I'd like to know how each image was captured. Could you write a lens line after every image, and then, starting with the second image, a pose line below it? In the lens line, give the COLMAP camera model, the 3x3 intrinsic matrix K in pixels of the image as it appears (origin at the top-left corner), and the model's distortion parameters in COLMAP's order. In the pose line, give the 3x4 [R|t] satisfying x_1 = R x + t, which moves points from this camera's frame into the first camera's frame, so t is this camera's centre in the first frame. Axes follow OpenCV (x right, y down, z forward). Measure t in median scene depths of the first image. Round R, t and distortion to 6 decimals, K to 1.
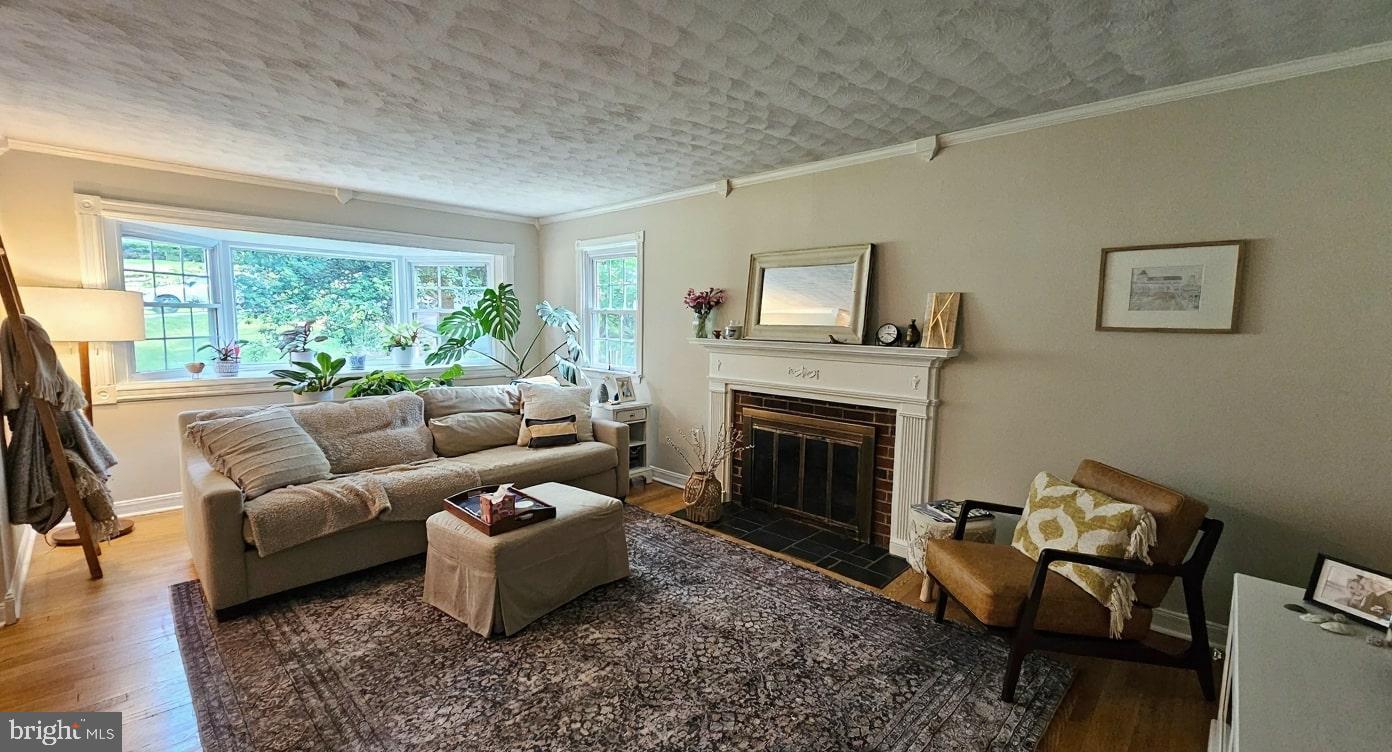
lens RADIAL K [[570.8, 0, 696.0], [0, 570.8, 376.0], [0, 0, 1]] dist [-0.002565, -0.000425]
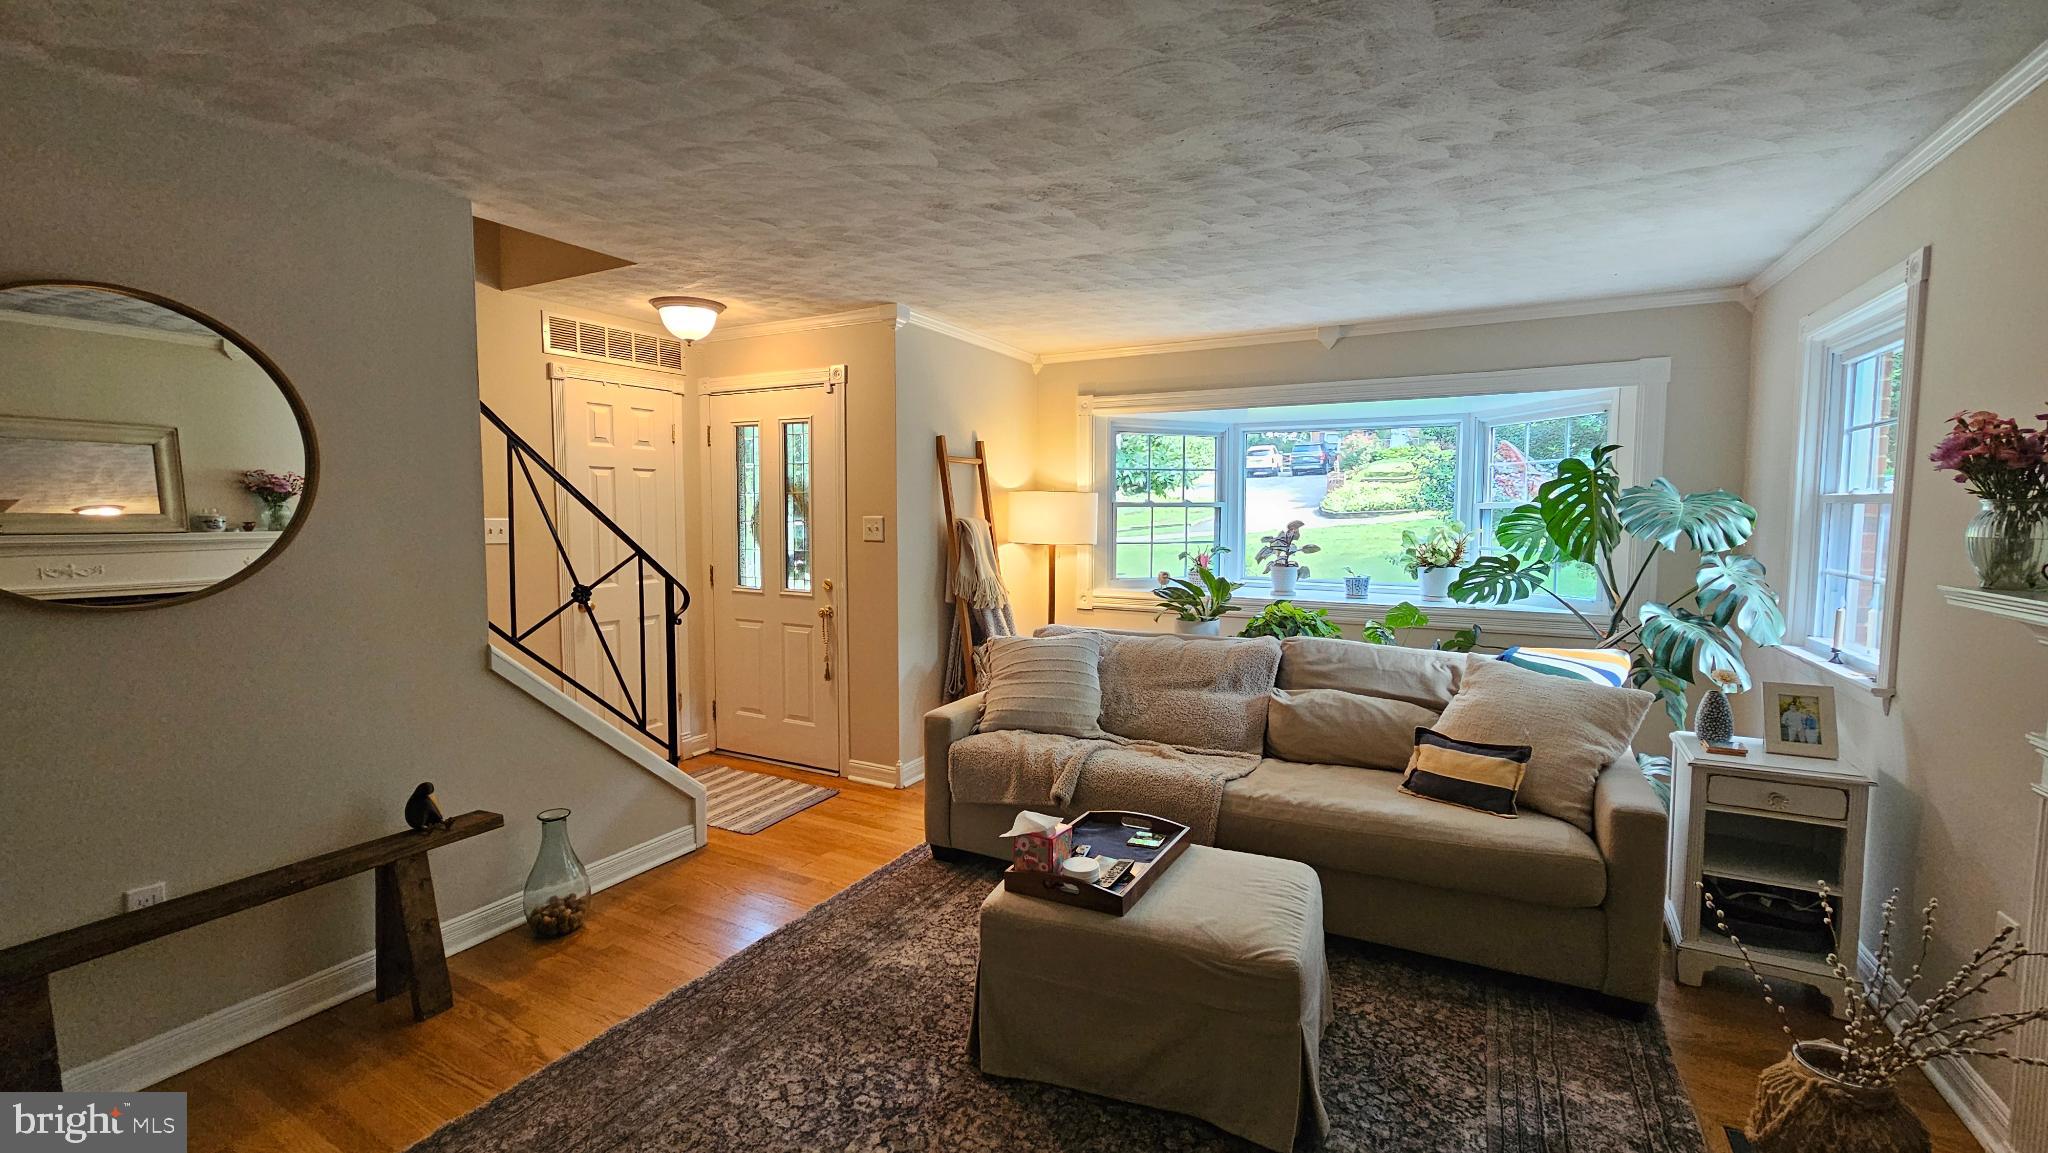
lens RADIAL K [[841.6, 0, 1024.0], [0, 841.6, 576.5], [0, 0, 1]] dist [0.002212, -0.000037]
pose [[0.261871, 0.062706, -0.963064, 0.355587], [-0.091866, 0.994976, 0.039804, -0.060164], [0.960721, 0.078049, 0.266315, 0.582768]]
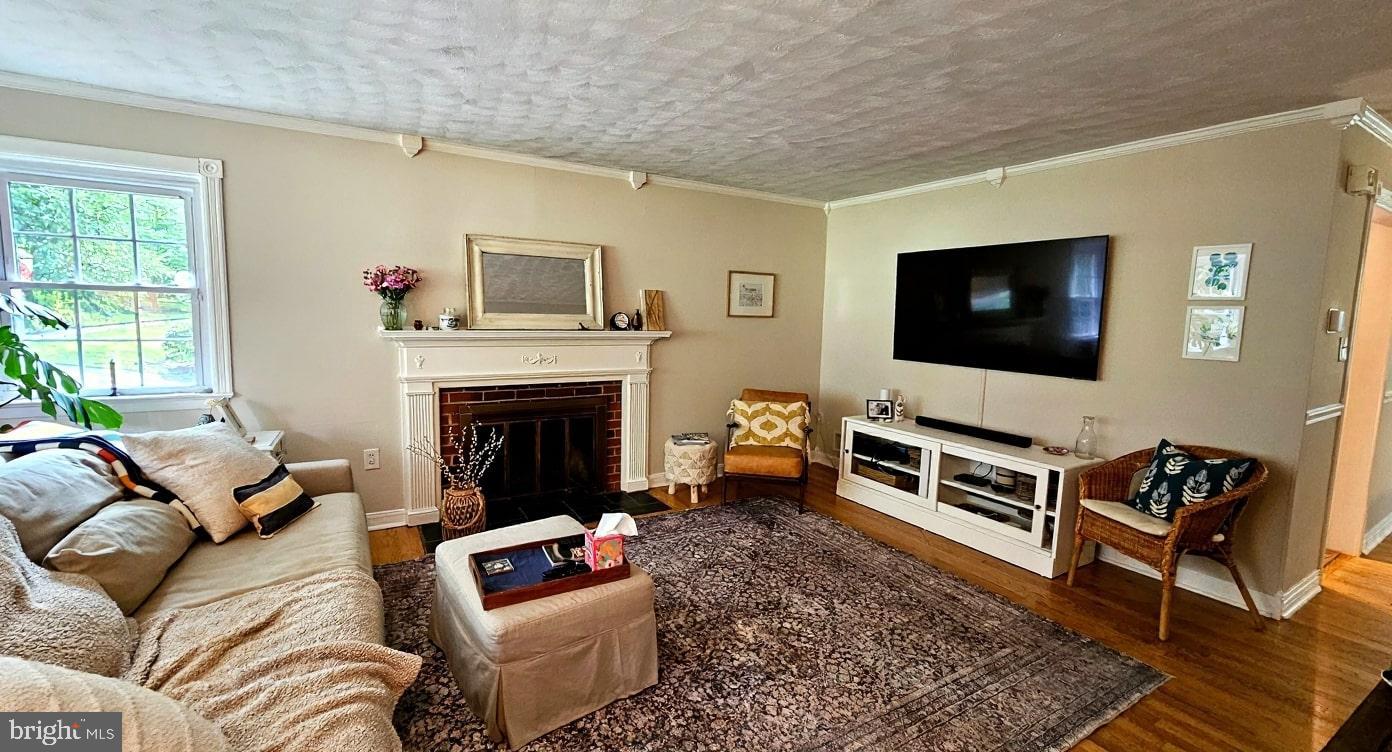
lens RADIAL K [[570.8, 0, 696.0], [0, 570.8, 376.0], [0, 0, 1]] dist [-0.002565, -0.000425]
pose [[0.261446, -0.113750, 0.958492, -0.841862], [0.075929, 0.992378, 0.097060, -0.063151], [-0.962227, 0.047401, 0.268091, 0.512050]]
